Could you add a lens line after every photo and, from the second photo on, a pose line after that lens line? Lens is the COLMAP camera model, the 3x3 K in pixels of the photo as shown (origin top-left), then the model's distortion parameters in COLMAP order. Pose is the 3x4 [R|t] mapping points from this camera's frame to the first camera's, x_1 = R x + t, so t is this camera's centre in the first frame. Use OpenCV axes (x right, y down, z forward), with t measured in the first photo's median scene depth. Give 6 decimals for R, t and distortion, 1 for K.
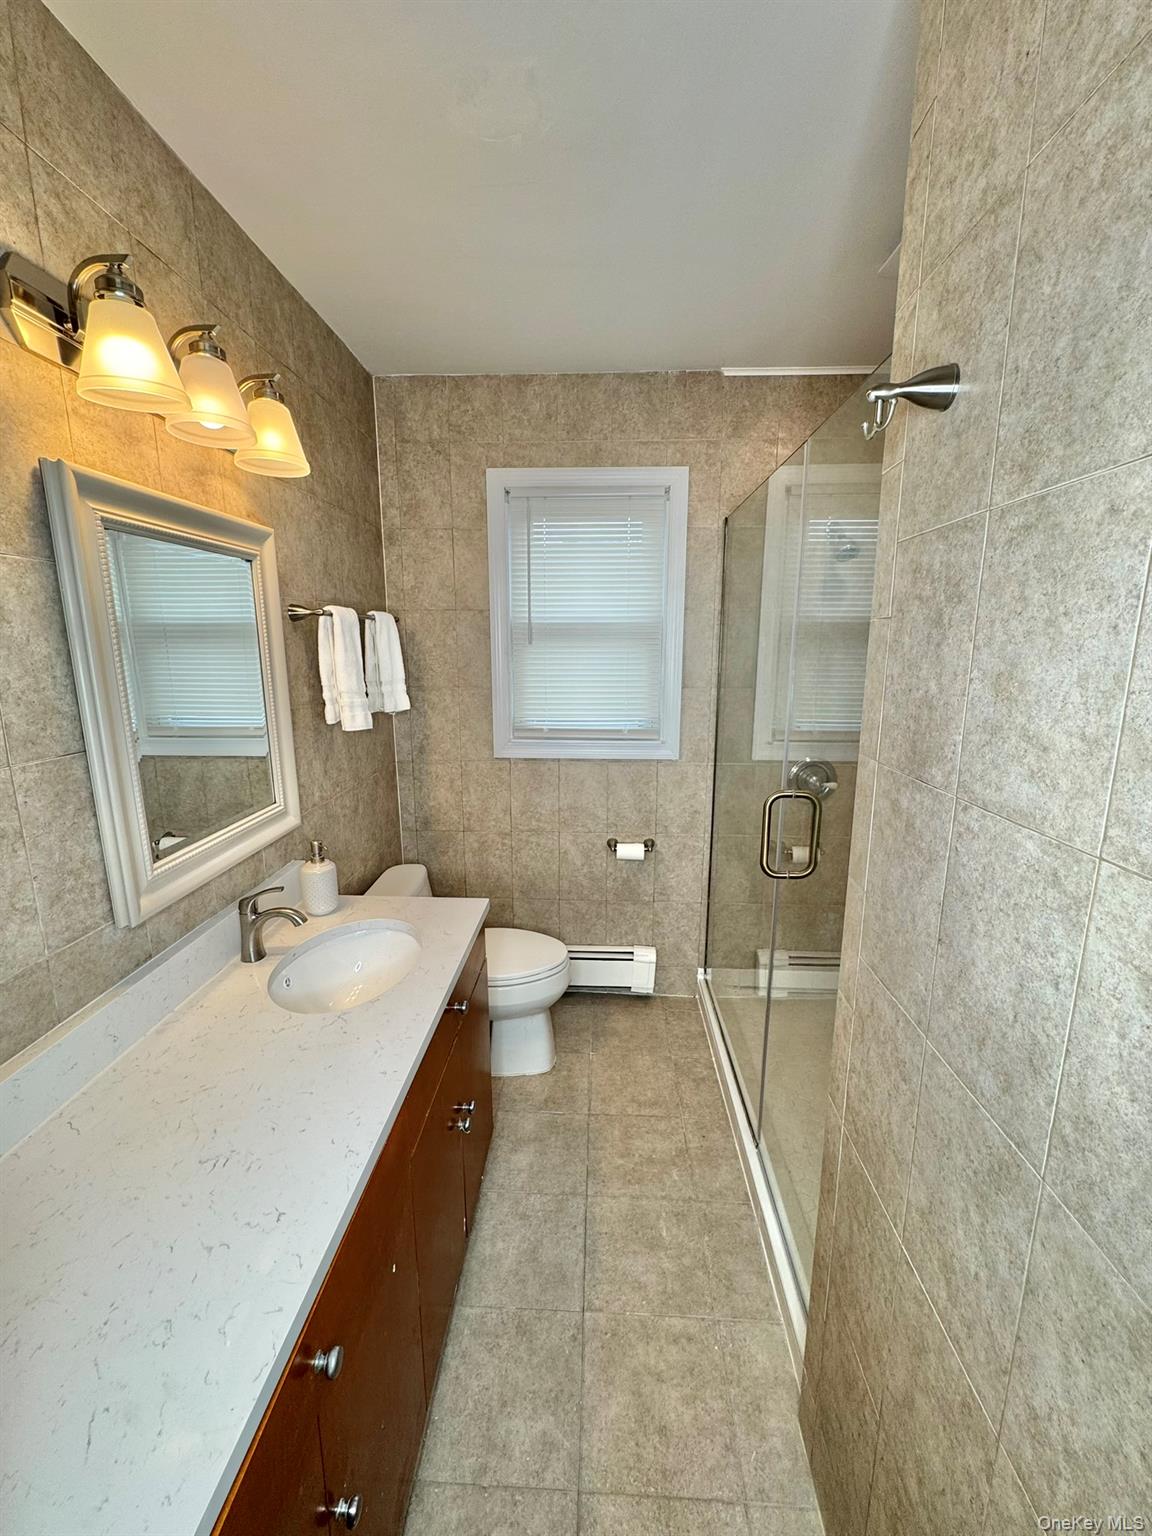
lens RADIAL K [[616.1, 0, 575.1], [0, 616.1, 769.7], [0, 0, 1]] dist [-0.004946, 0.000910]
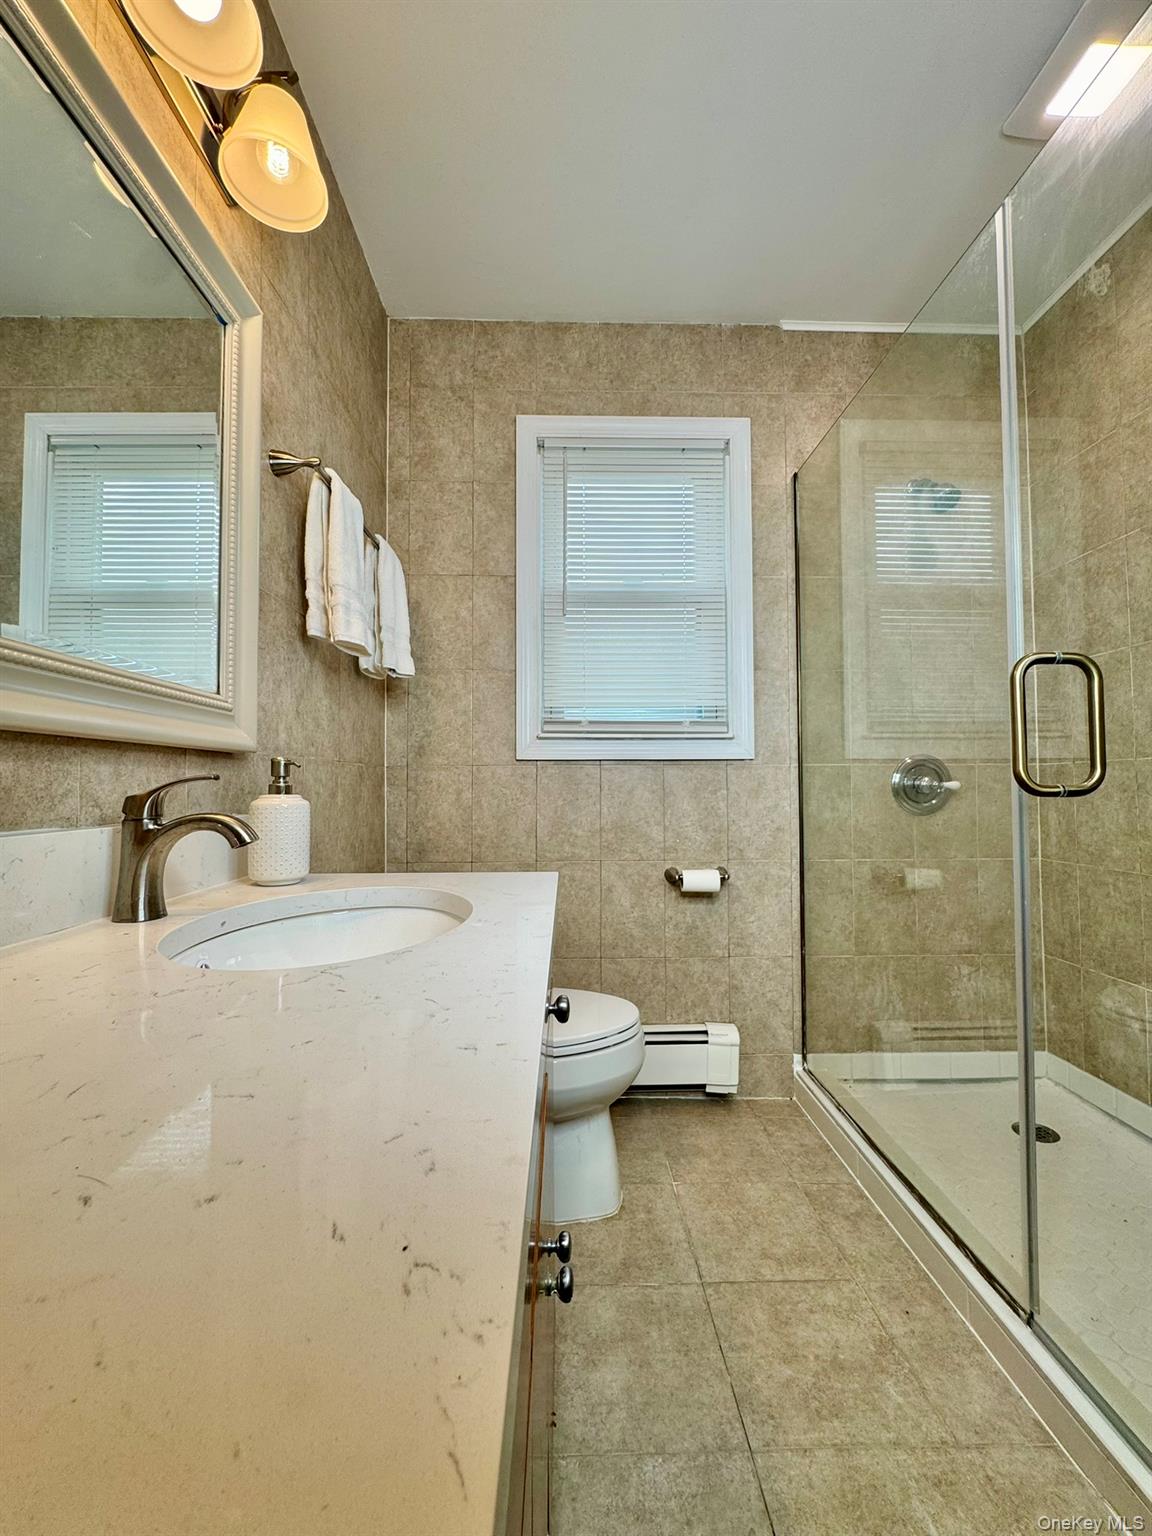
lens RADIAL K [[616.1, 0, 573.4], [0, 616.1, 768.8], [0, 0, 1]] dist [-0.004946, 0.000910]
pose [[0.997561, -0.001560, 0.069783, -0.124477], [0.017947, 0.971872, -0.234827, 0.187756], [-0.067454, 0.235506, 0.969529, 0.278215]]
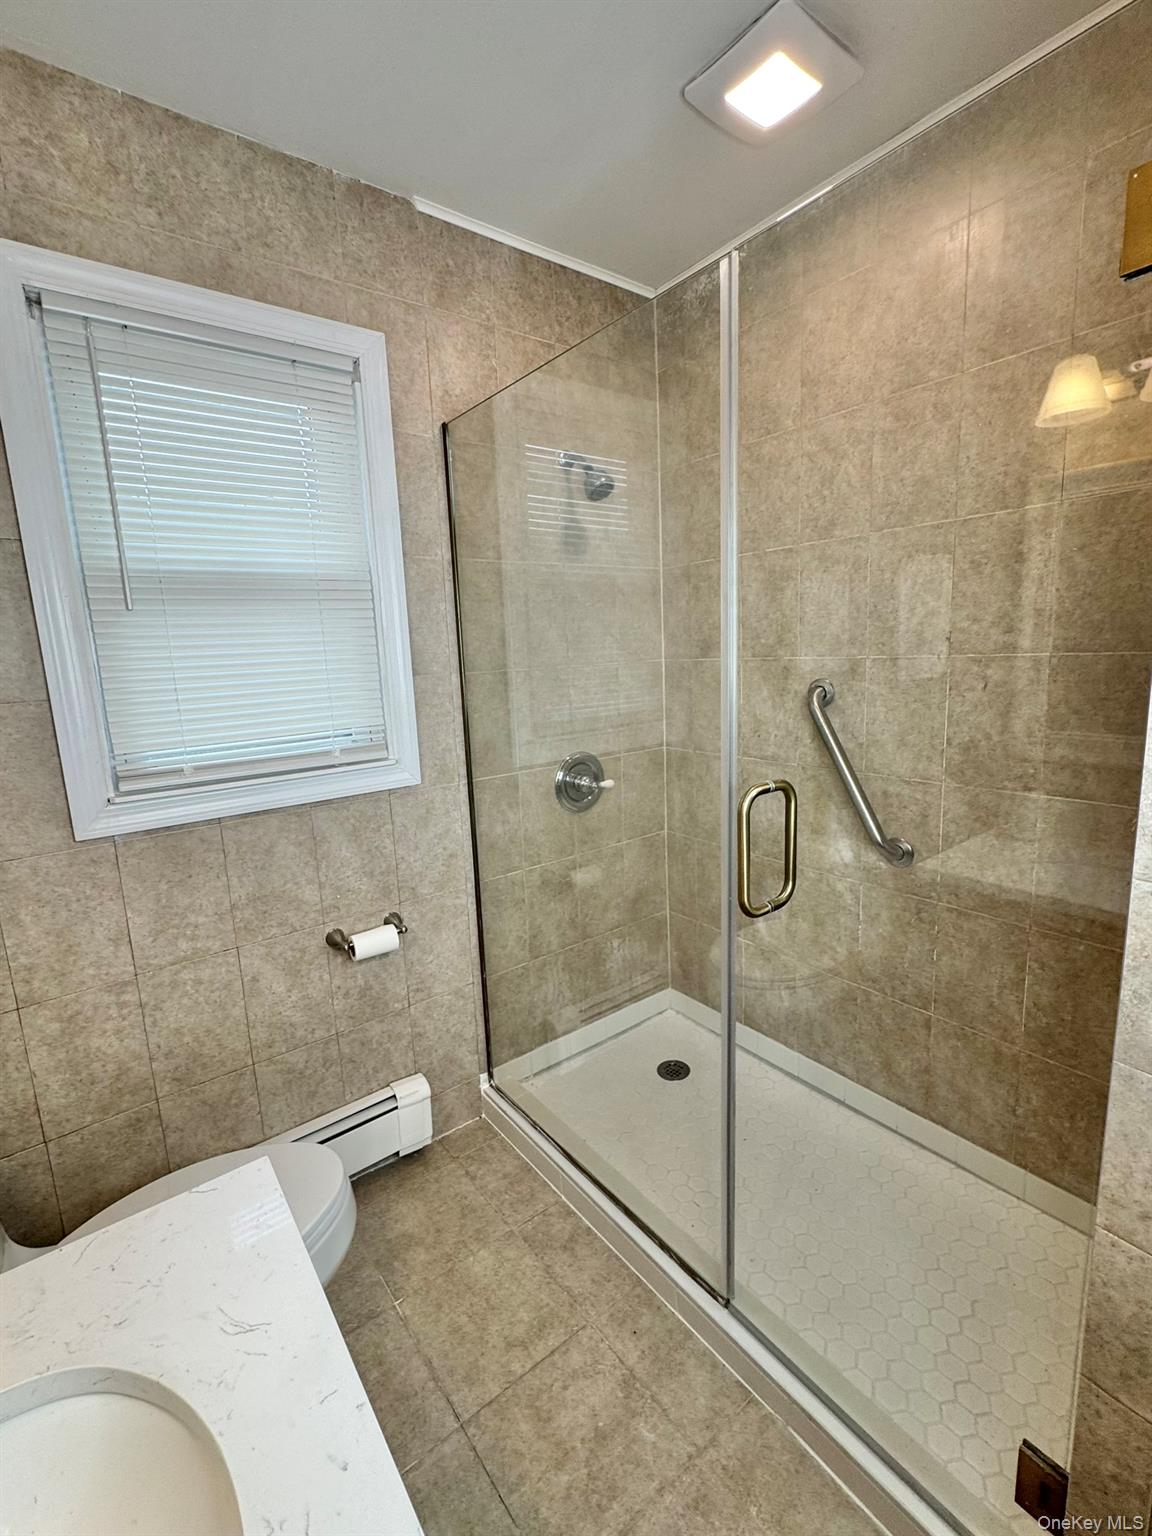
lens RADIAL K [[674.5, 0, 576.2], [0, 674.5, 767.5], [0, 0, 1]] dist [-0.004533, -0.000451]
pose [[0.762744, -0.147565, 0.629640, -0.170142], [0.172754, 0.984730, 0.021512, -0.021987], [-0.623200, 0.092364, 0.776589, 0.355441]]
